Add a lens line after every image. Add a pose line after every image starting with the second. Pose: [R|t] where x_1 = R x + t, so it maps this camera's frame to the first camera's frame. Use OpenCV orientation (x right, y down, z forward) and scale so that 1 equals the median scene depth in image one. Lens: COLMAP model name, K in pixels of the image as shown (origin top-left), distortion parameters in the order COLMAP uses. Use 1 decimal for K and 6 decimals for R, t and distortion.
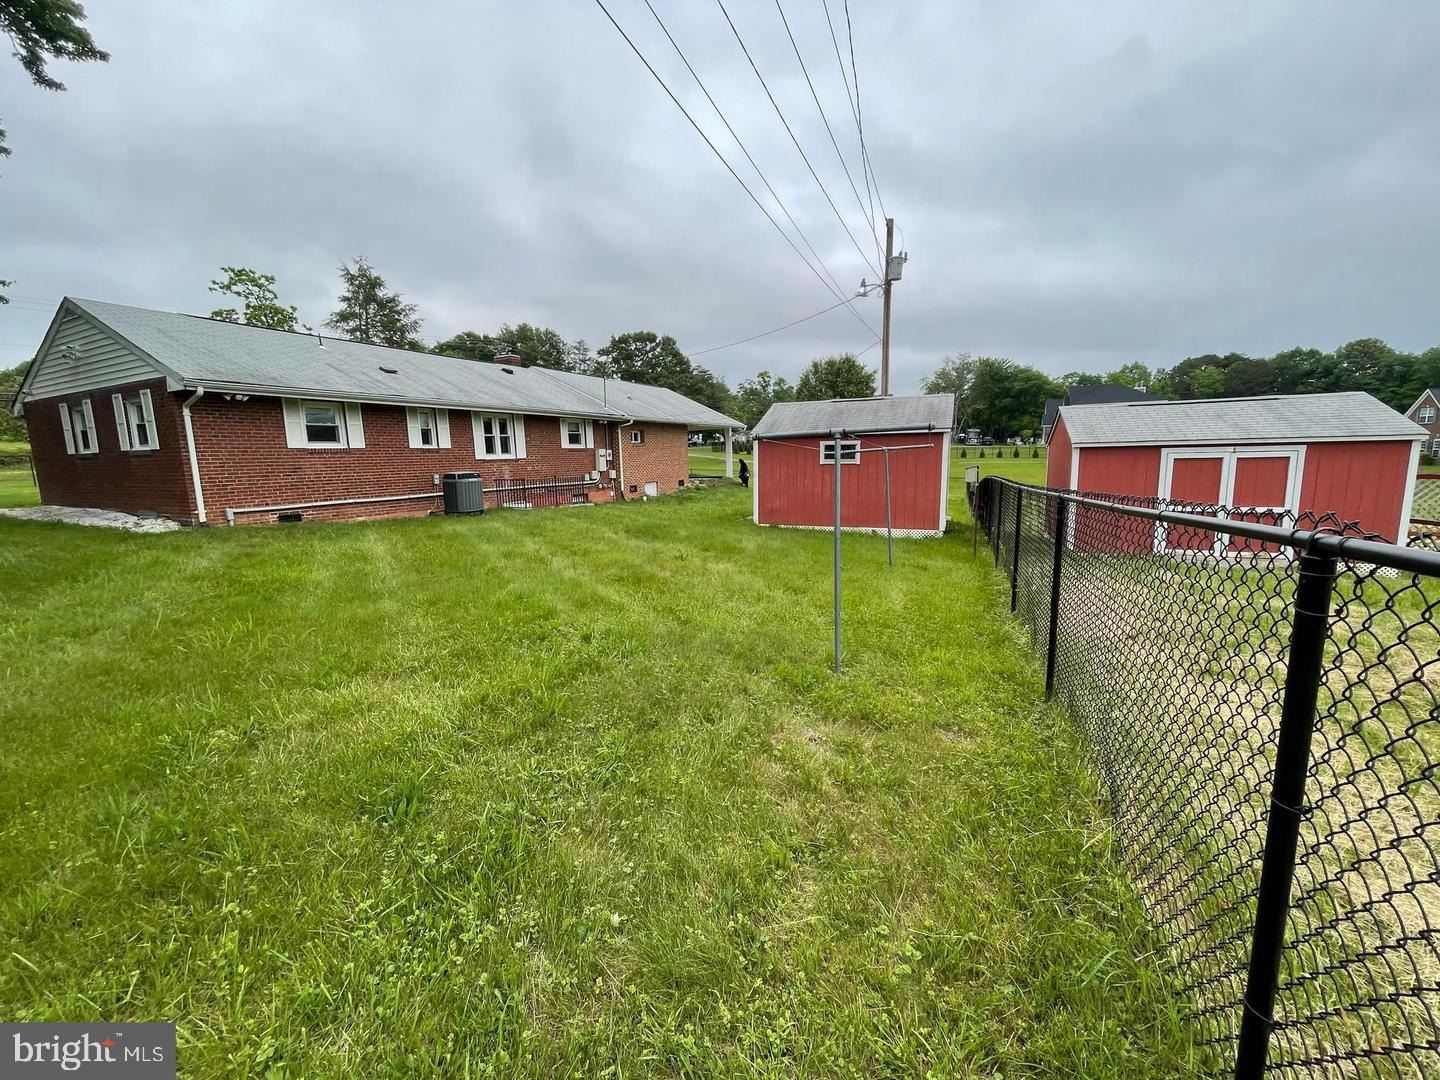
lens RADIAL K [[580.1, 0, 704.9], [0, 580.1, 538.2], [0, 0, 1]] dist [-0.004365, 0.001134]
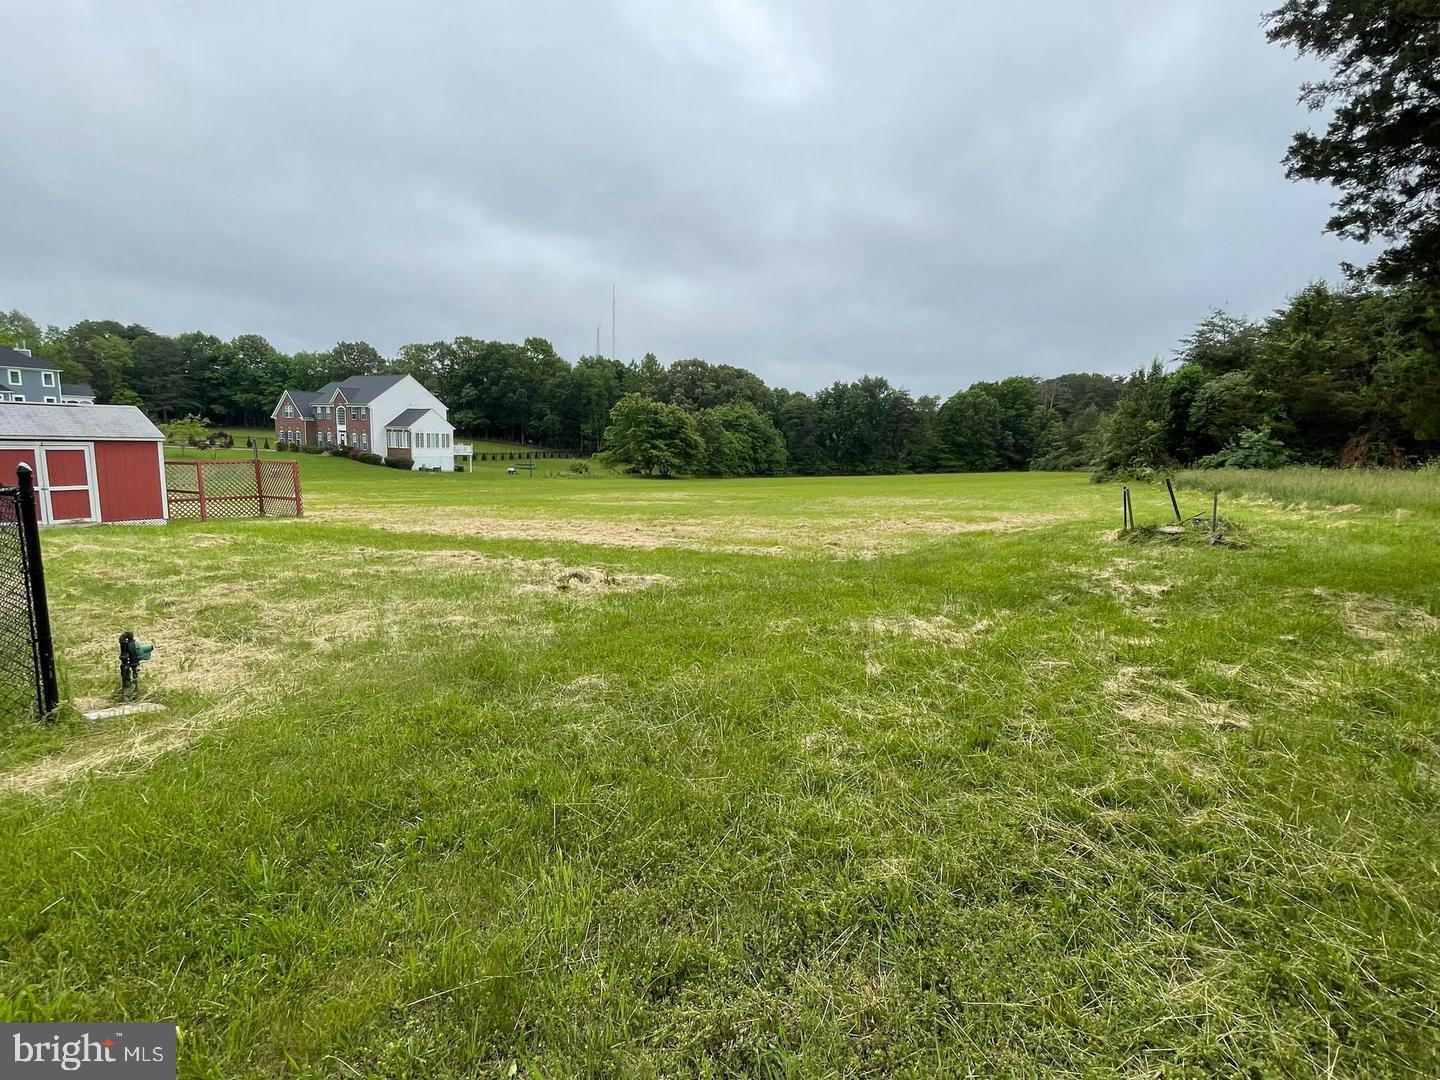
lens RADIAL K [[697.0, 0, 715.3], [0, 697.0, 551.0], [0, 0, 1]] dist [0.002565, -0.003109]
pose [[0.178258, -0.127091, 0.975742, -0.037871], [0.106872, 0.988258, 0.109197, 0.007586], [-0.978163, 0.084815, 0.189747, -0.074758]]
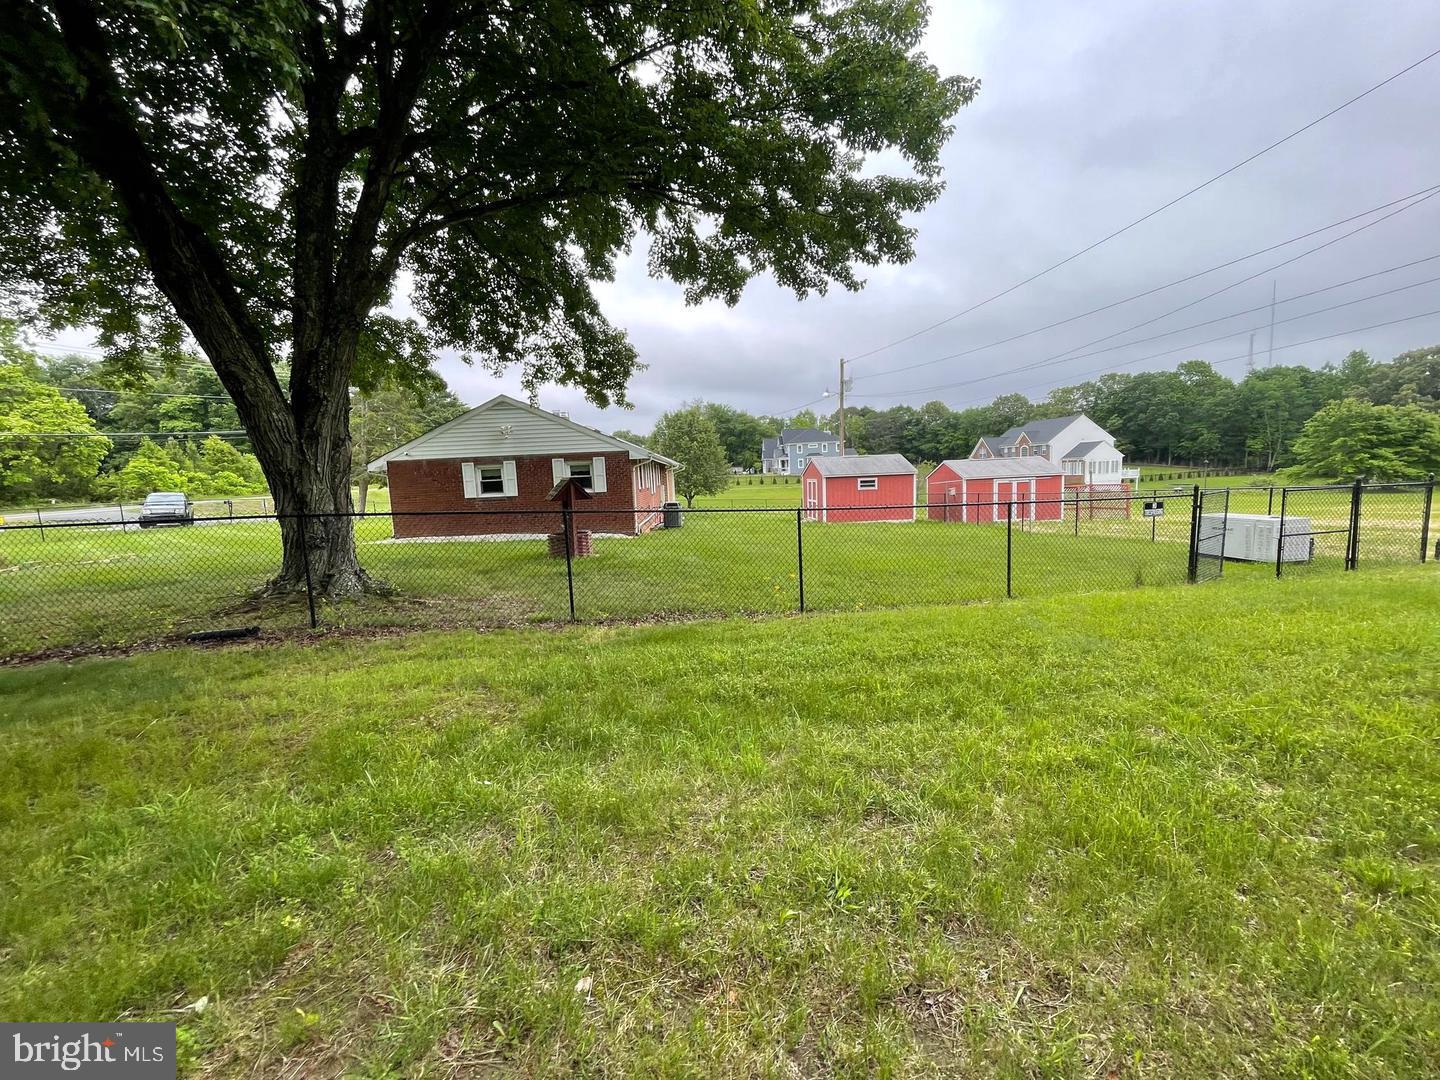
lens RADIAL K [[580.1, 0, 709.0], [0, 580.1, 539.7], [0, 0, 1]] dist [-0.004365, 0.001134]
pose [[0.880316, -0.069408, 0.469283, -0.141087], [0.092687, 0.995338, -0.026656, 0.005453], [-0.465245, 0.066962, 0.882646, -0.058776]]
